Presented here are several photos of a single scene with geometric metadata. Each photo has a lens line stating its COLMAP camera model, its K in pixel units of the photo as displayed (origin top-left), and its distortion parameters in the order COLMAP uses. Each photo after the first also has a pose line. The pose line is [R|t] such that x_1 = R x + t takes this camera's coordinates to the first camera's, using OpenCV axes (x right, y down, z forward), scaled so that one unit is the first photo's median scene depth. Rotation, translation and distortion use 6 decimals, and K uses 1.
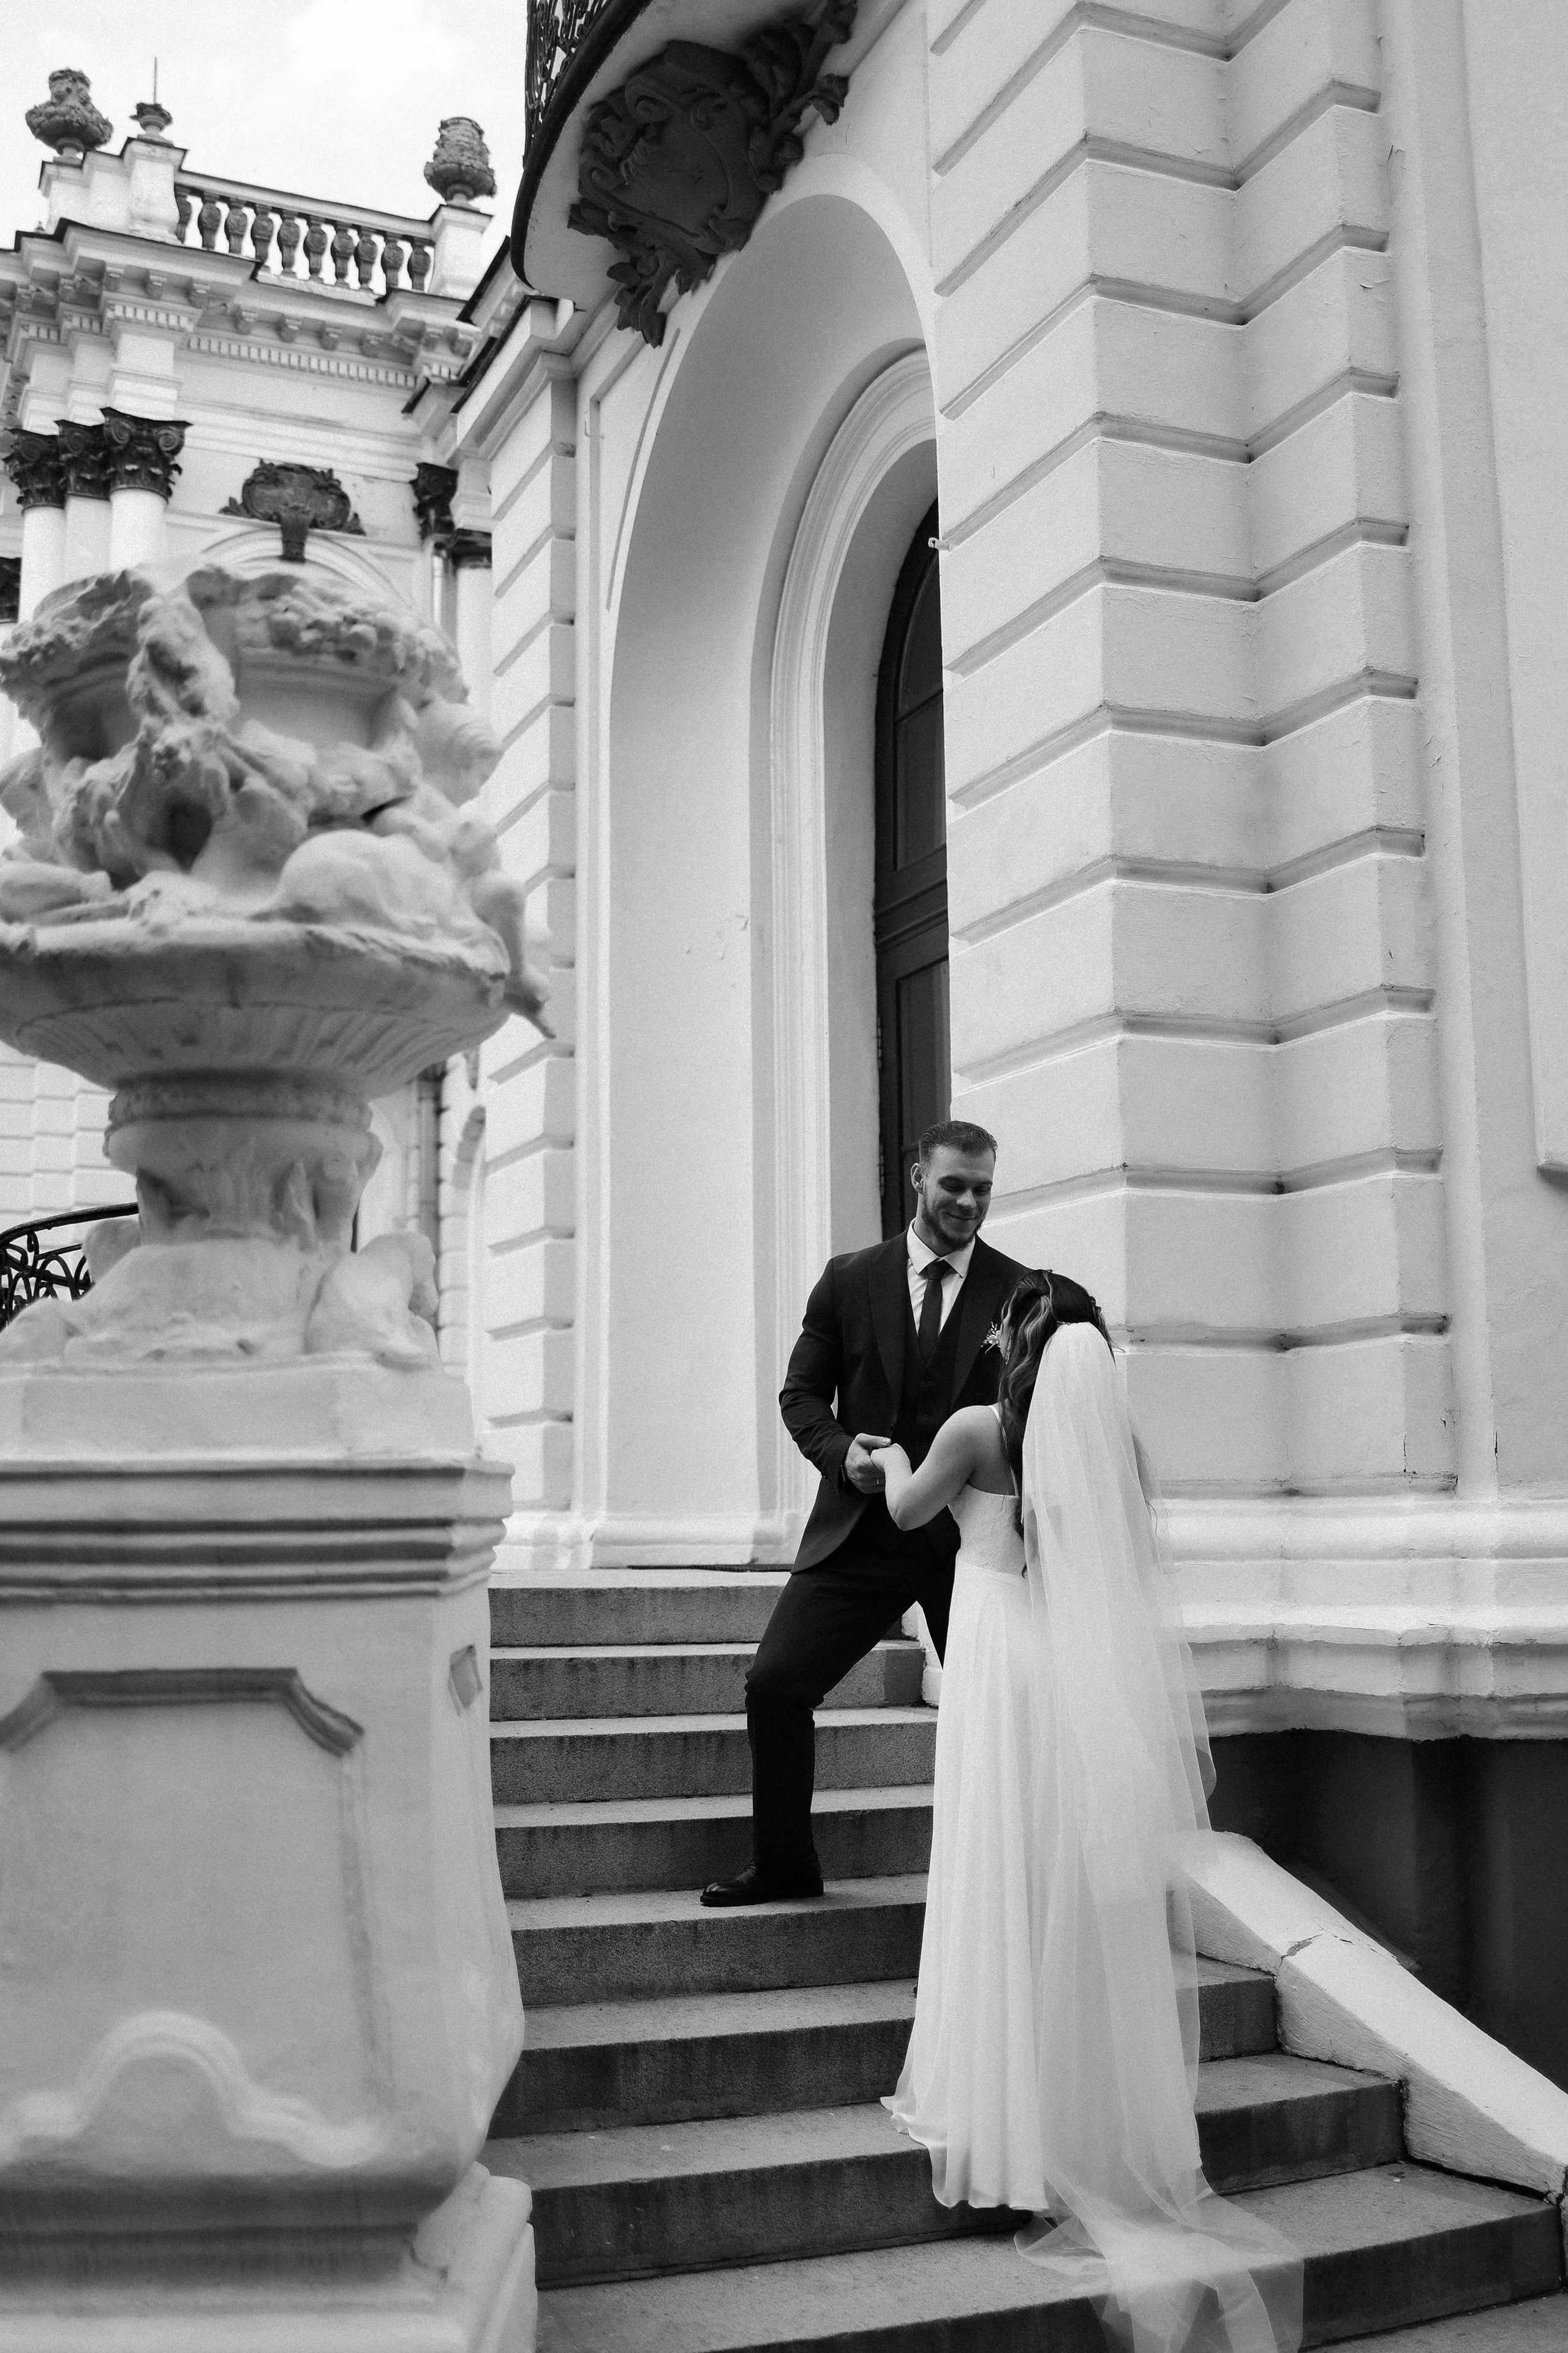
lens RADIAL K [[2308.2, 0, 664.1], [0, 2308.2, 1174.7], [0, 0, 1]] dist [0.001351, -0.131223]
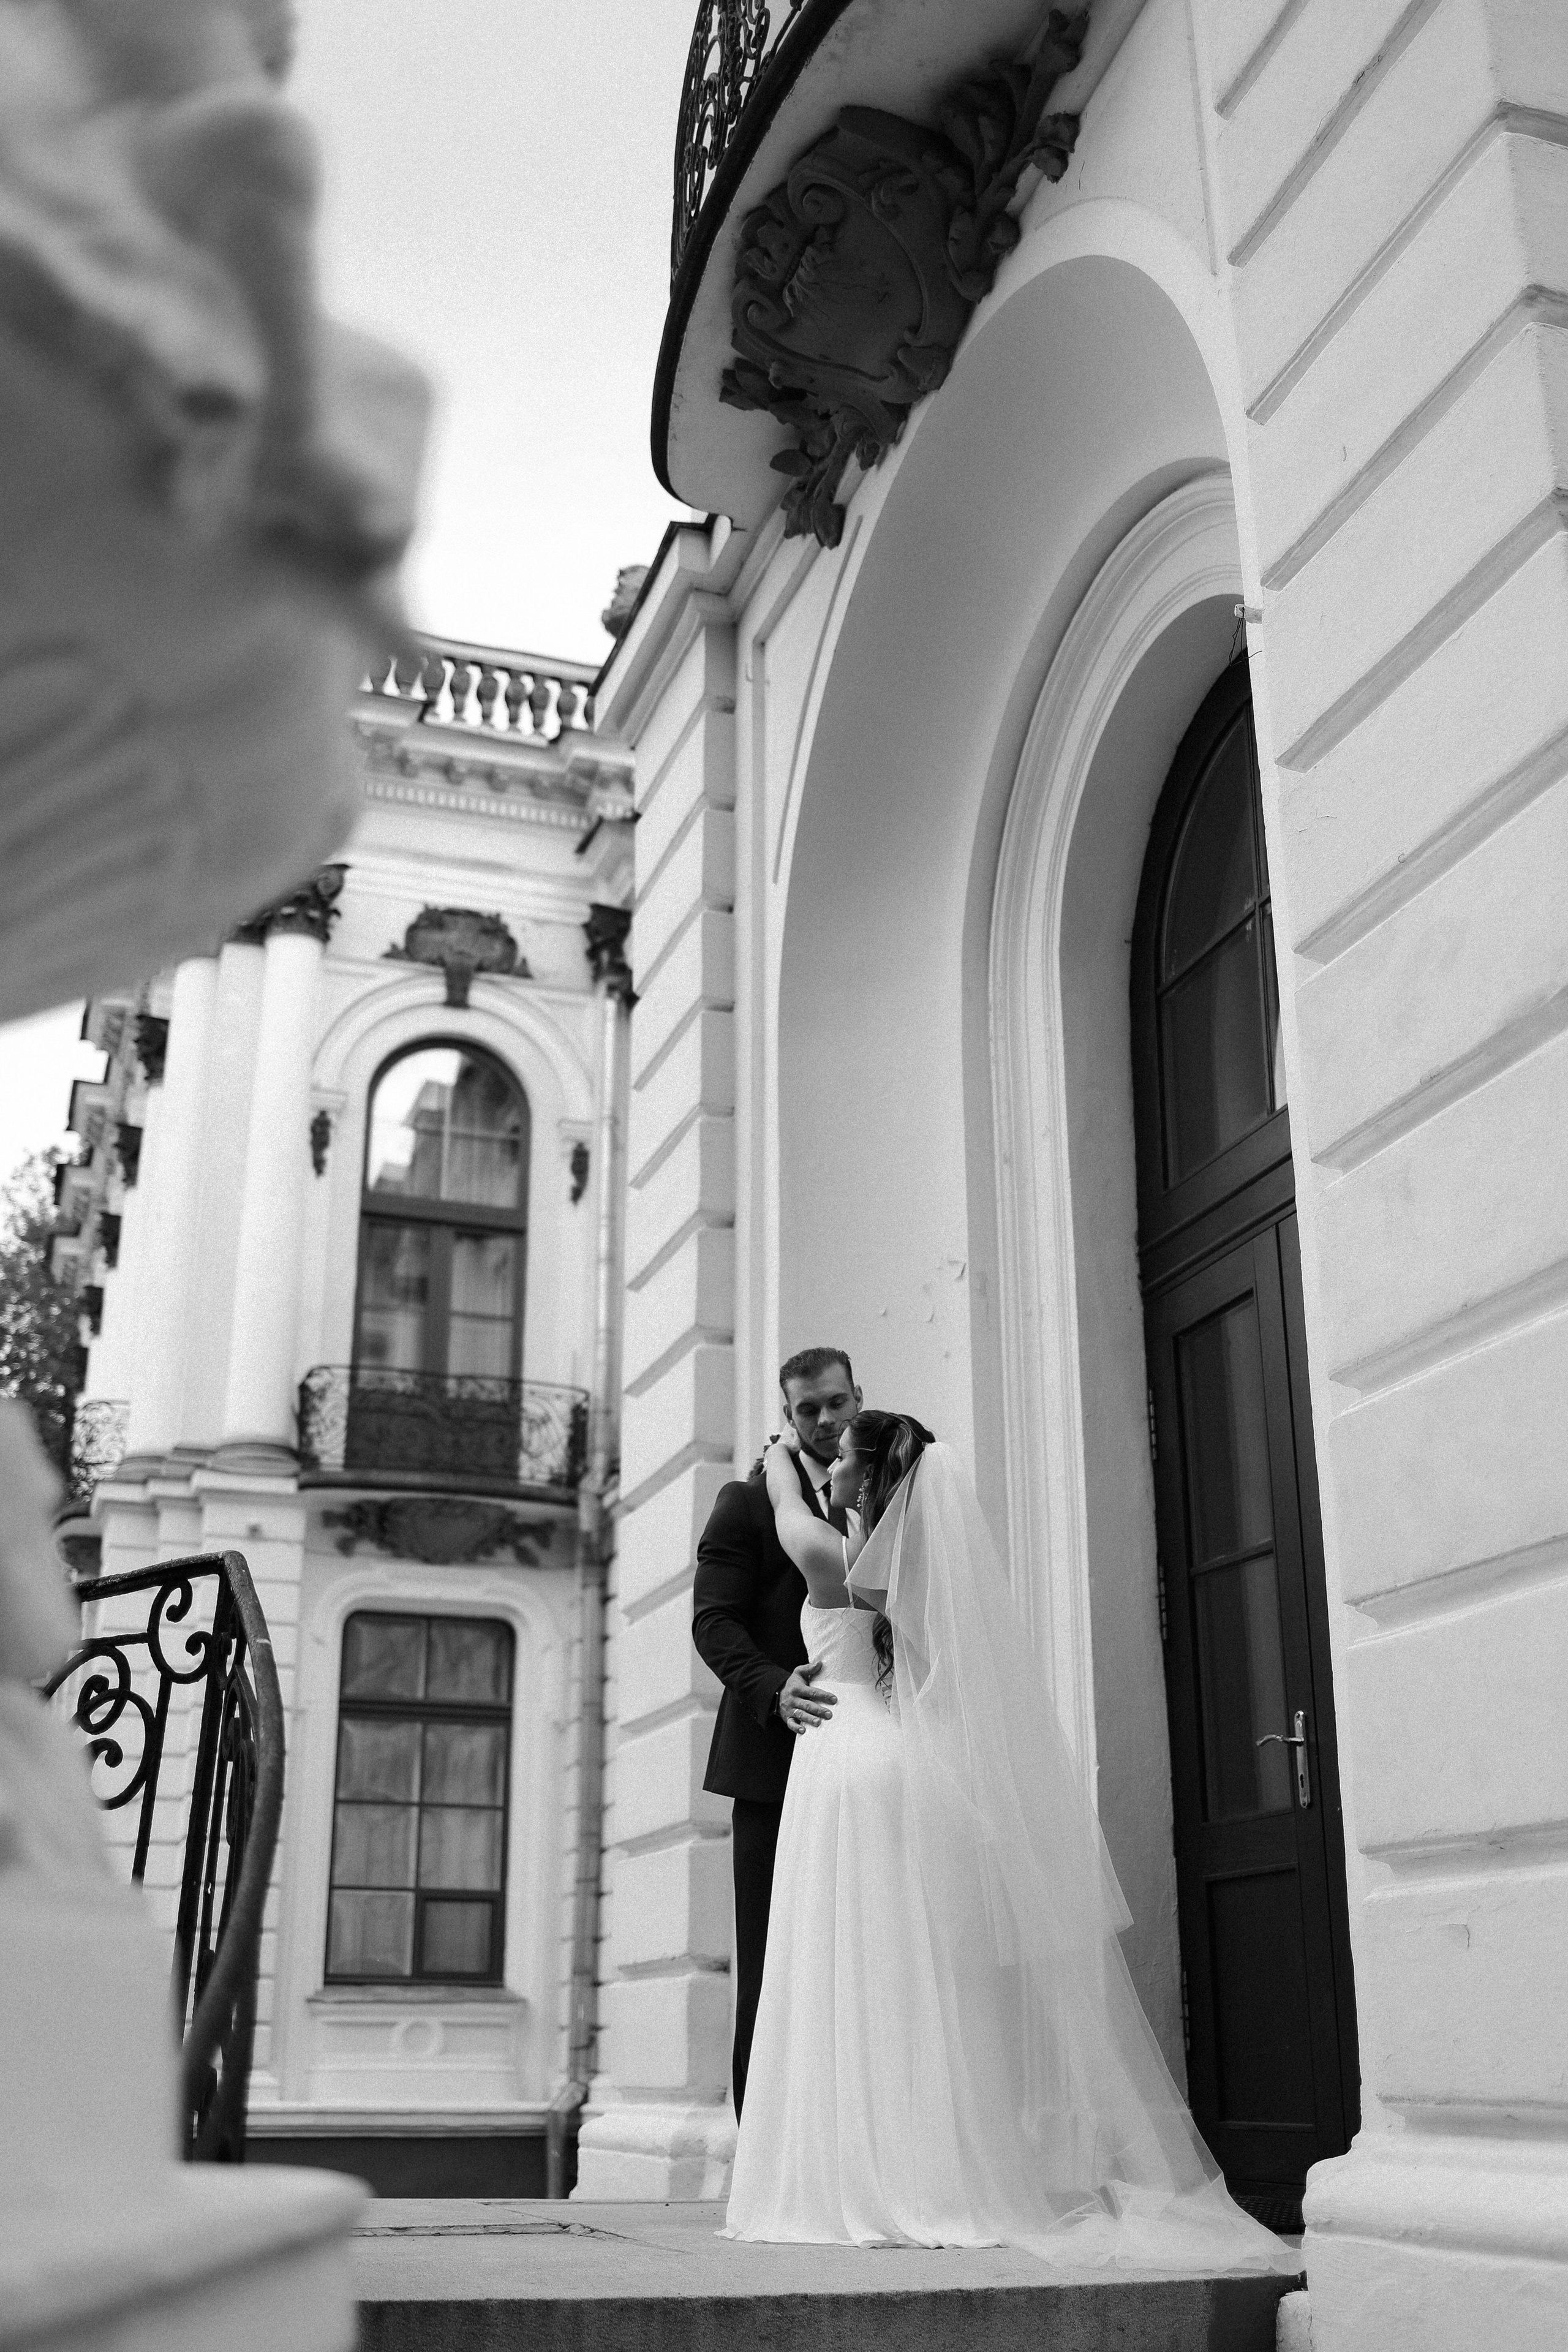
lens RADIAL K [[2400.6, 0, 784.0], [0, 2400.6, 1176.0], [0, 0, 1]] dist [-0.074494, 0.016893]
pose [[0.999492, -0.011367, -0.029768, 0.001507], [0.004893, 0.977882, -0.209101, 0.020031], [0.031487, 0.208849, 0.977441, 0.225361]]
